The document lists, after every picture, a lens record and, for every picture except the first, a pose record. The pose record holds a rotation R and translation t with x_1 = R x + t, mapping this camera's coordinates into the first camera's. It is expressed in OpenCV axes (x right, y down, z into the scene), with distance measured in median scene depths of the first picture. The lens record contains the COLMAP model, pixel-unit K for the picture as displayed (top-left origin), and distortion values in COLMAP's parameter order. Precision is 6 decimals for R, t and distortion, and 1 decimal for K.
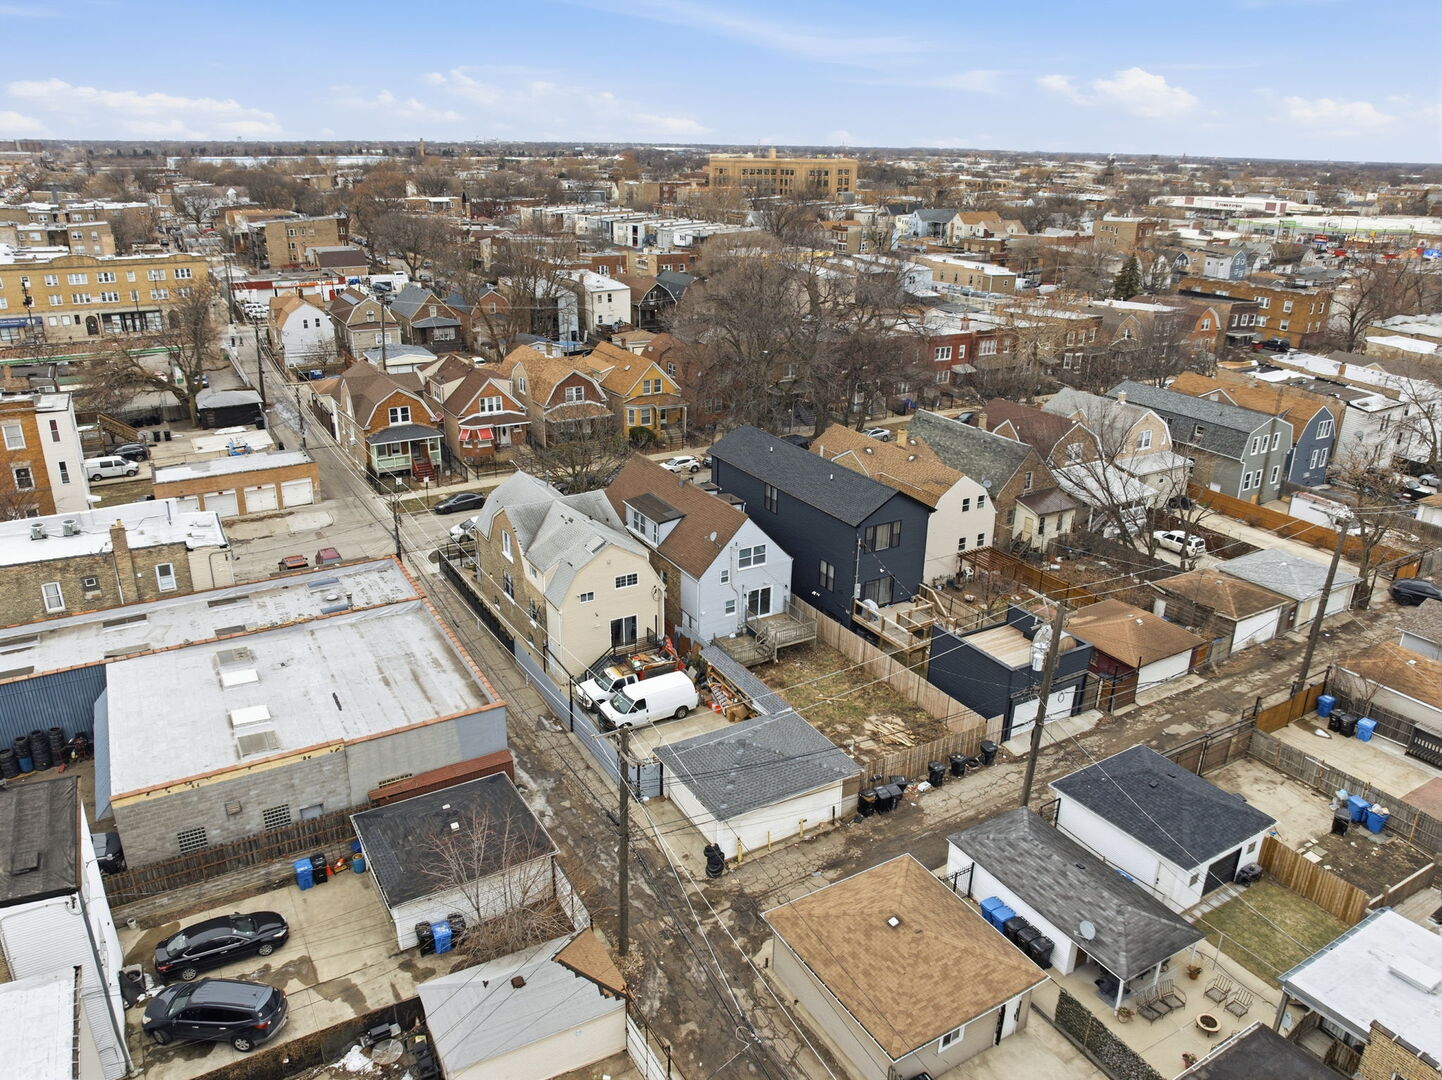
lens RADIAL K [[1014.9, 0, 716.7], [0, 1014.9, 533.8], [0, 0, 1]] dist [-0.040449, -0.000875]
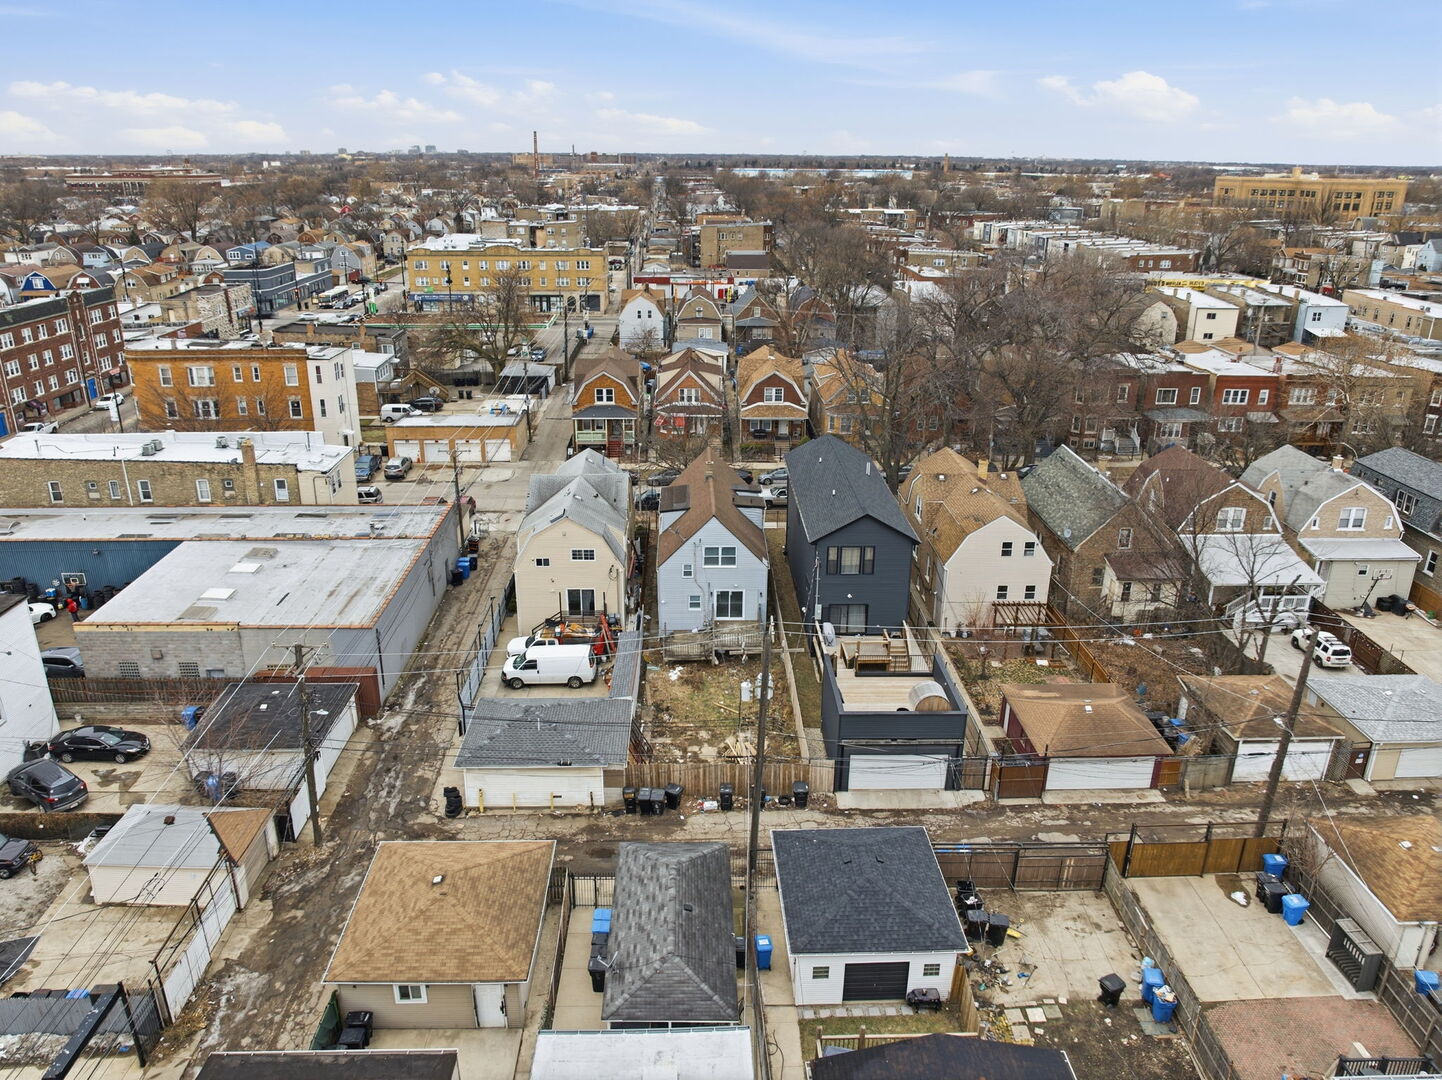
lens RADIAL K [[1014.9, 0, 719.5], [0, 1014.9, 531.3], [0, 0, 1]] dist [-0.040449, -0.000875]
pose [[0.877743, 0.159688, -0.451738, 0.420052], [-0.167079, 0.985657, 0.023785, -0.022474], [0.449057, 0.054599, 0.891833, 0.088889]]
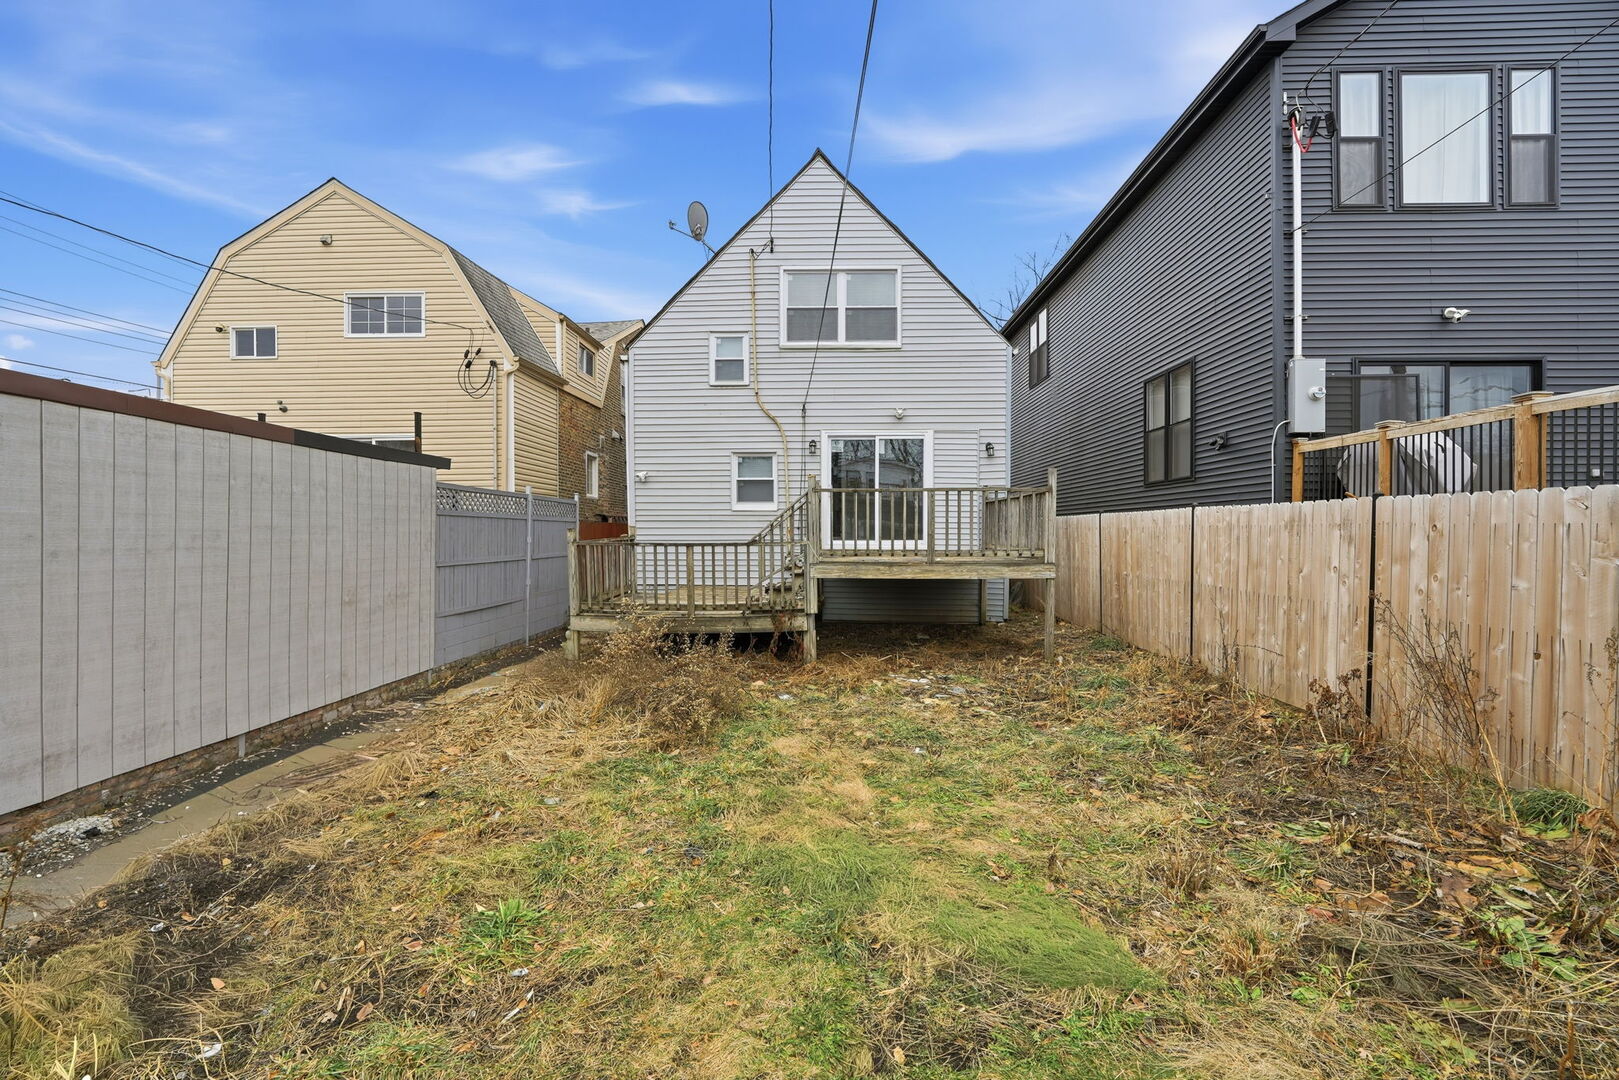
lens RADIAL K [[658.9, 0, 800.0], [0, 658.9, 536.0], [0, 0, 1]] dist [-0.008537, -0.000495]
pose [[0.843121, -0.015338, -0.537505, 0.108301], [-0.176338, 0.936430, -0.303322, 0.123682], [0.507988, 0.350520, 0.786819, 0.753911]]
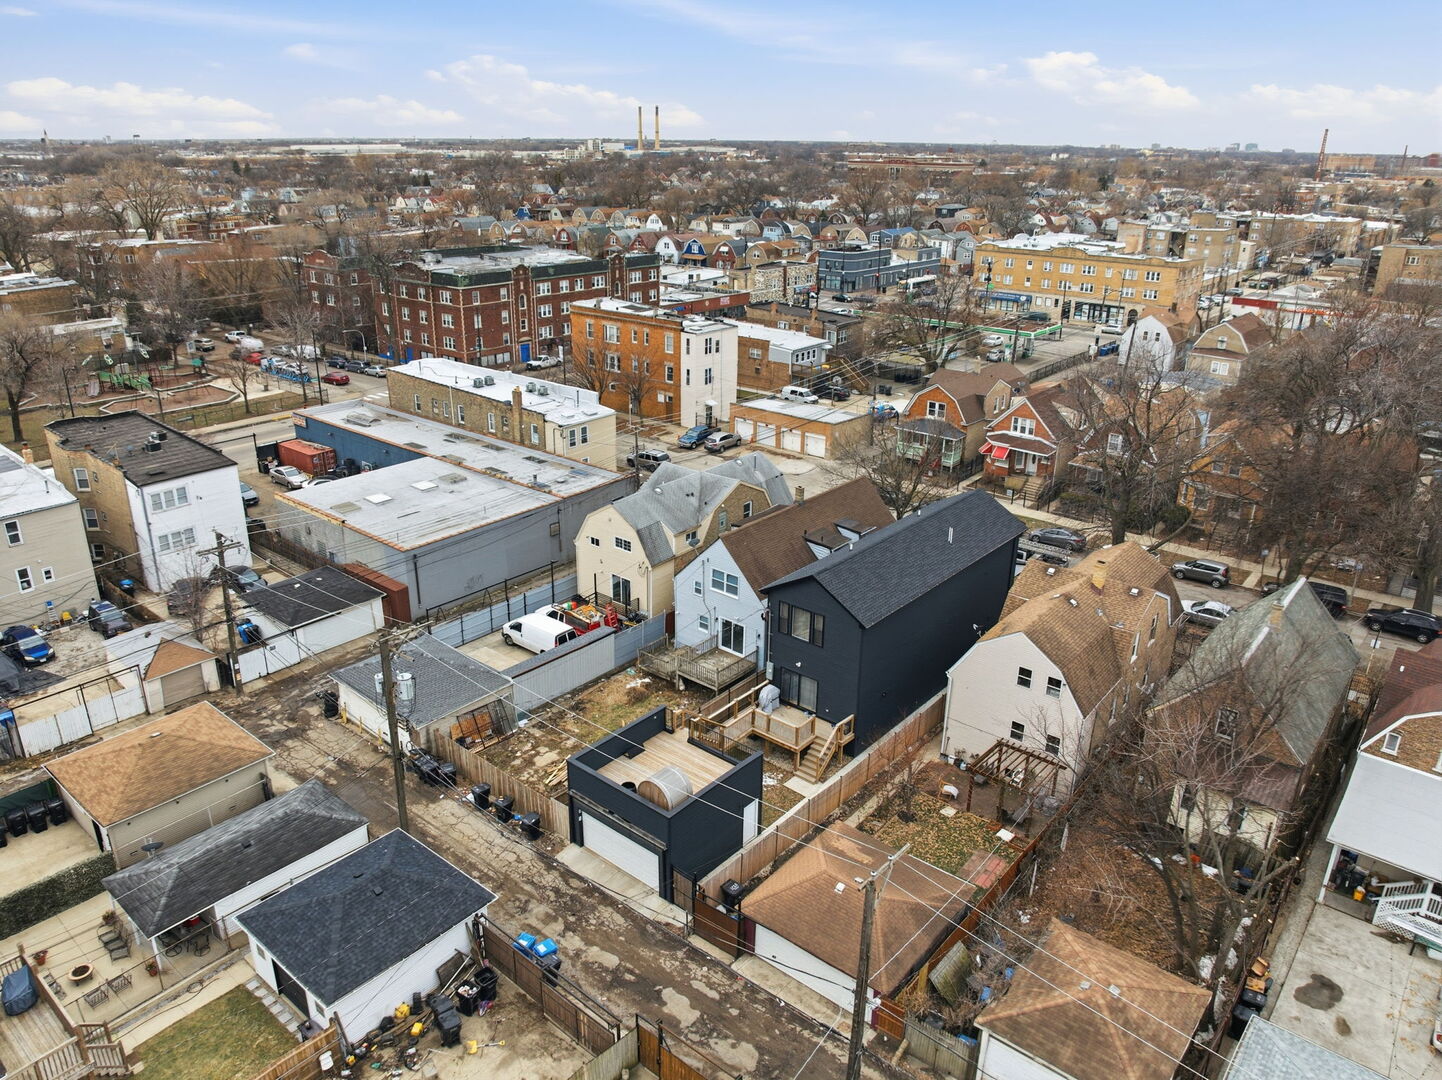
lens RADIAL K [[1014.9, 0, 723.1], [0, 1014.9, 538.2], [0, 0, 1]] dist [-0.040449, -0.000875]
pose [[0.339027, 0.333851, -0.879548, 0.730792], [-0.343200, 0.914375, 0.214782, -0.186577], [0.875942, 0.229044, 0.424576, 0.513546]]
